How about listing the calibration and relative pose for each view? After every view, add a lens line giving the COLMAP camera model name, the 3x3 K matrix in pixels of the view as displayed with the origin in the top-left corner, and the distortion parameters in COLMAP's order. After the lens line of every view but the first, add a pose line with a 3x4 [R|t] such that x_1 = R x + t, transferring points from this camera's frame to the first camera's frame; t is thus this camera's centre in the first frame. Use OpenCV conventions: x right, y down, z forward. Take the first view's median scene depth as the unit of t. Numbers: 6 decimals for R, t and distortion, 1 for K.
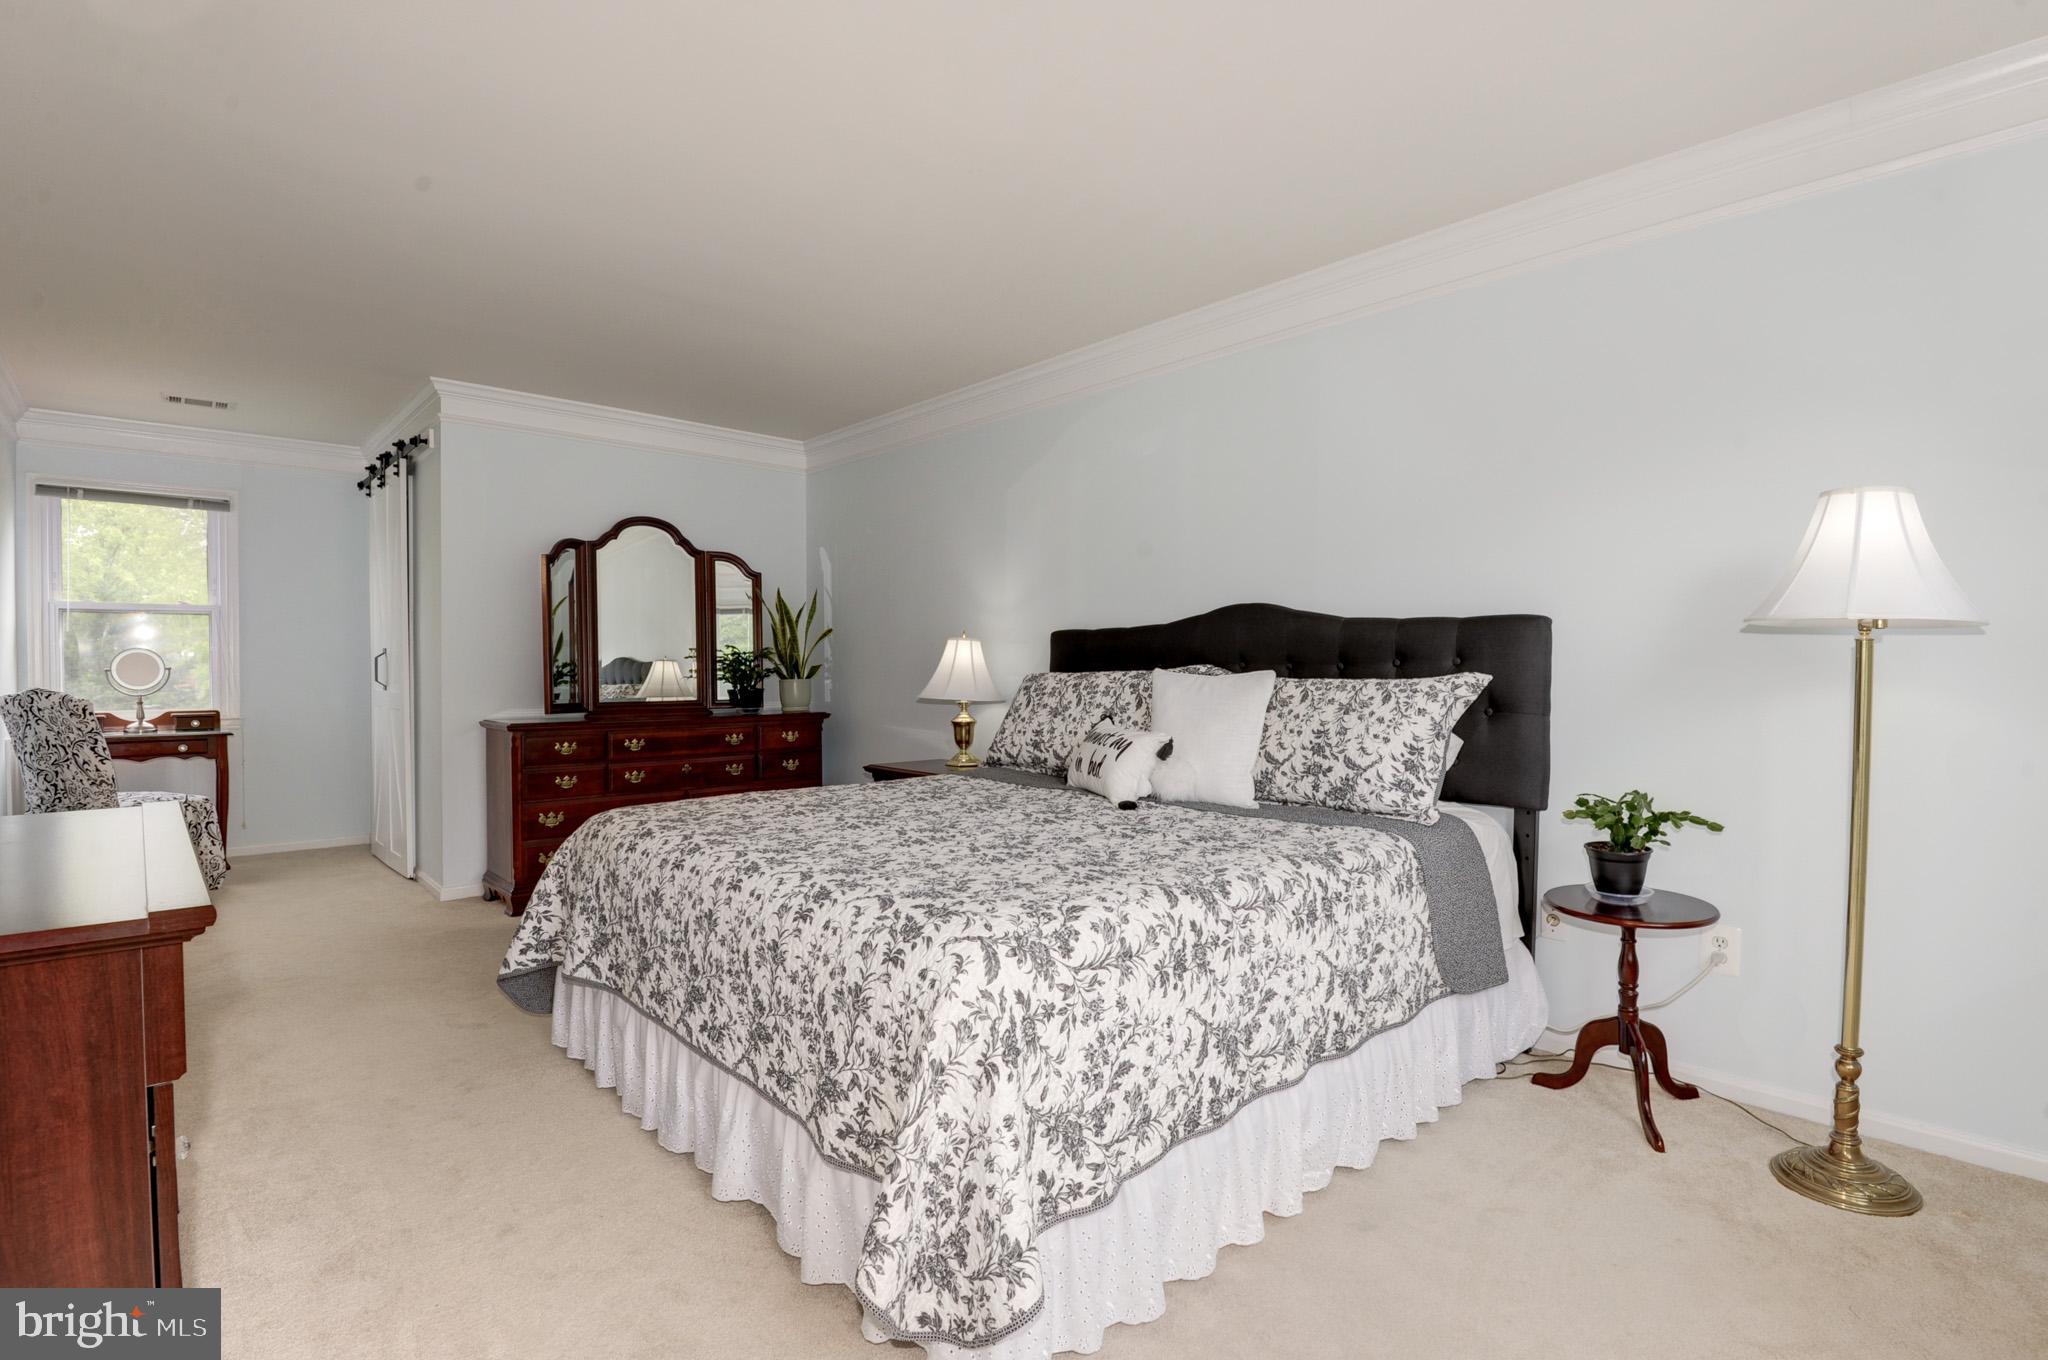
lens RADIAL K [[996.5, 0, 1024.0], [0, 996.5, 680.0], [0, 0, 1]] dist [0.001482, 0.000119]
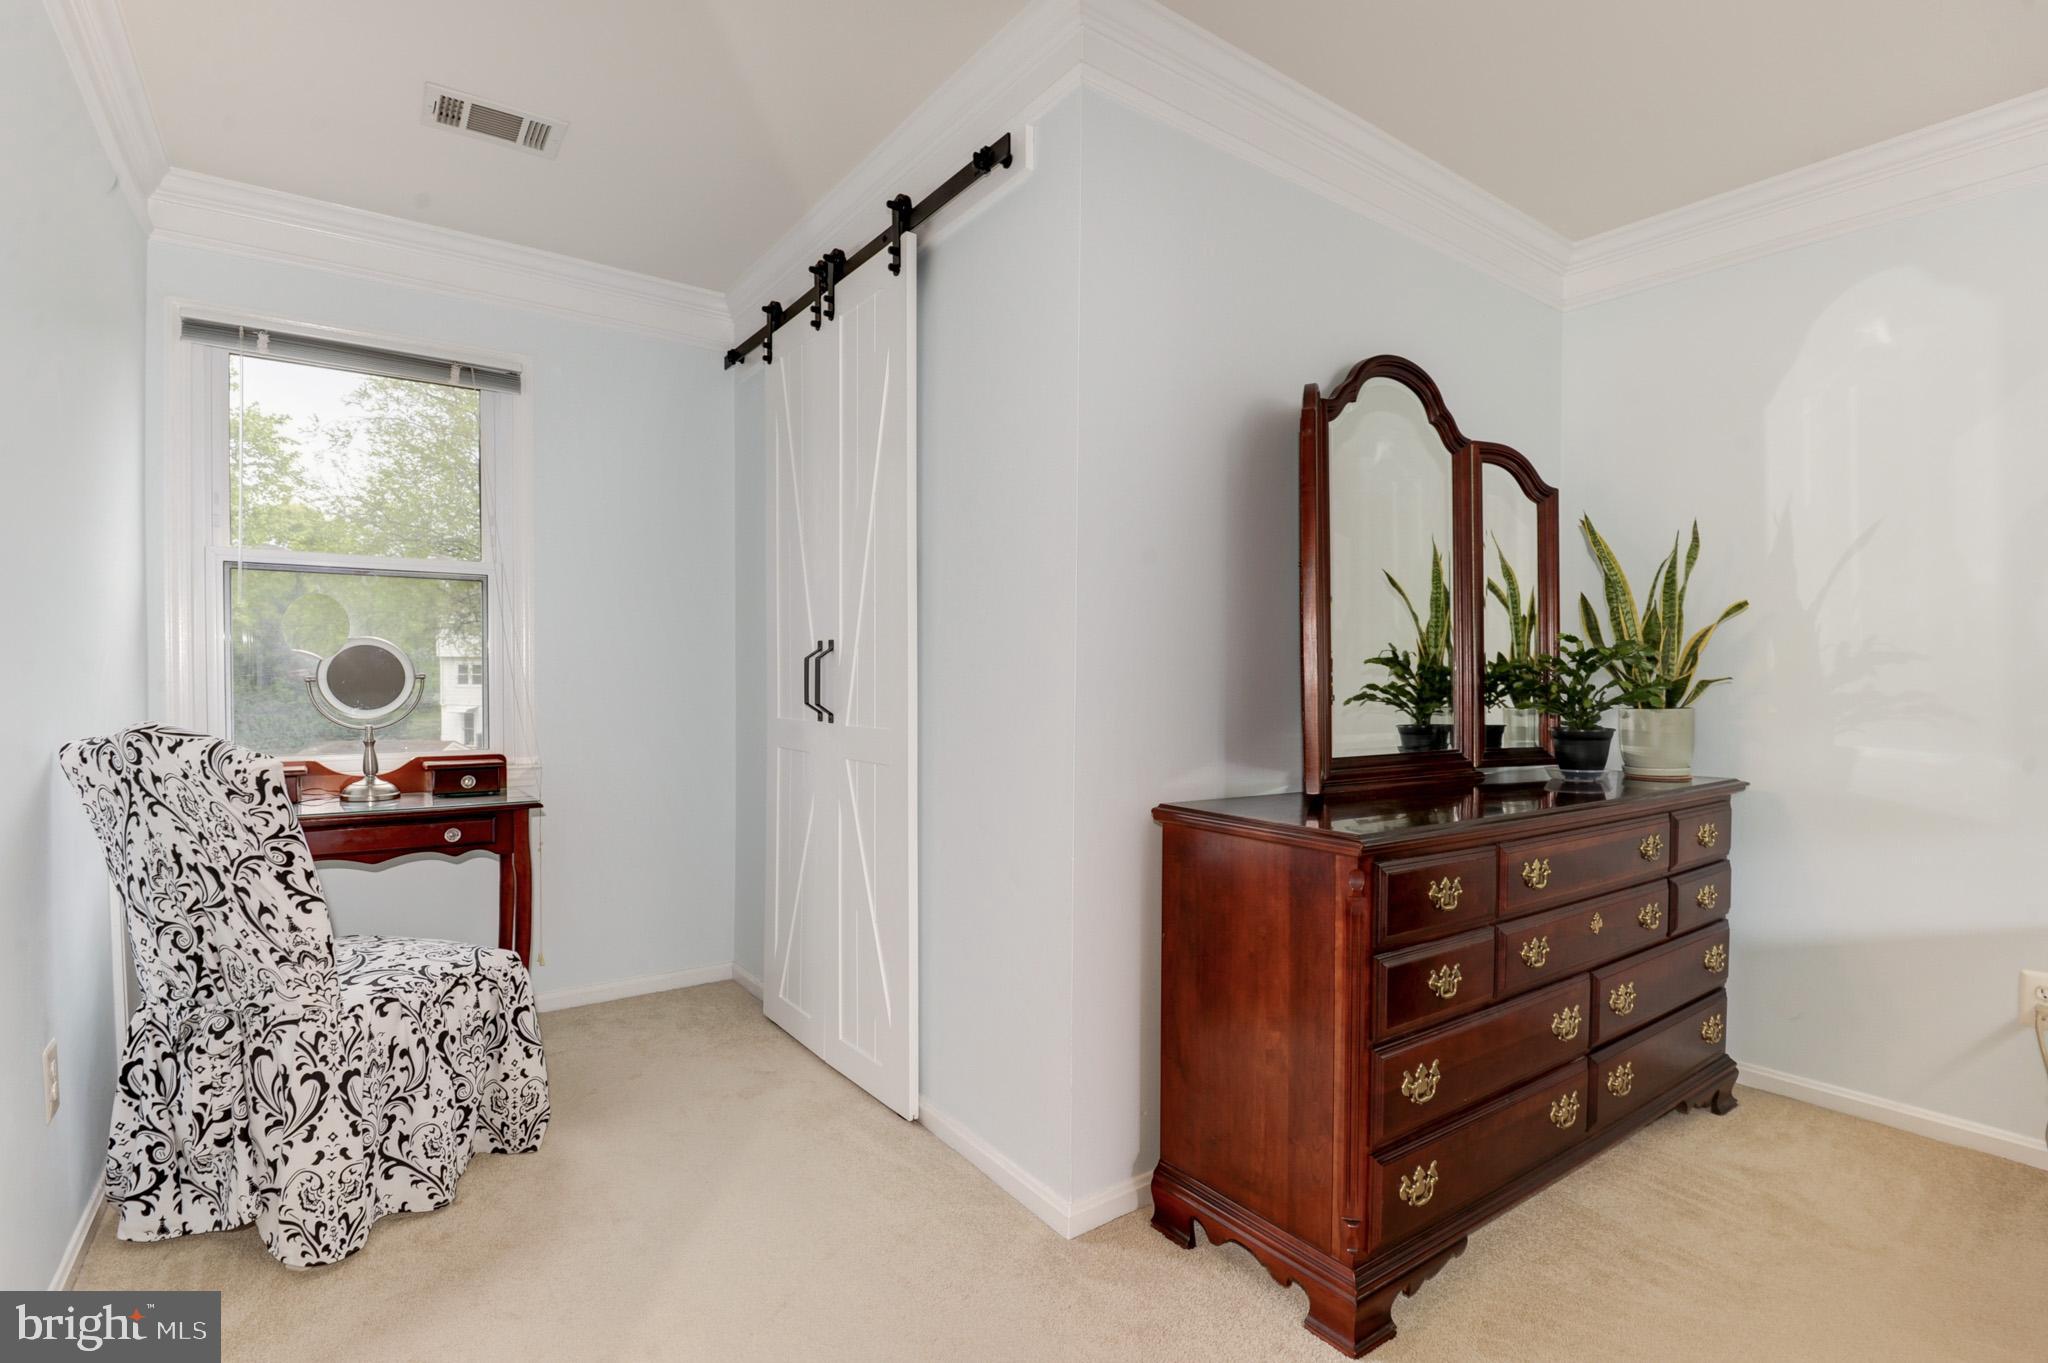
lens RADIAL K [[900.9, 0, 1025.3], [0, 900.9, 699.7], [0, 0, 1]] dist [-0.002077, -0.000808]
pose [[0.997692, 0.006900, -0.067557, -0.521864], [-0.006425, 0.999953, 0.007248, -0.005649], [0.067604, -0.006798, 0.997689, 0.563613]]
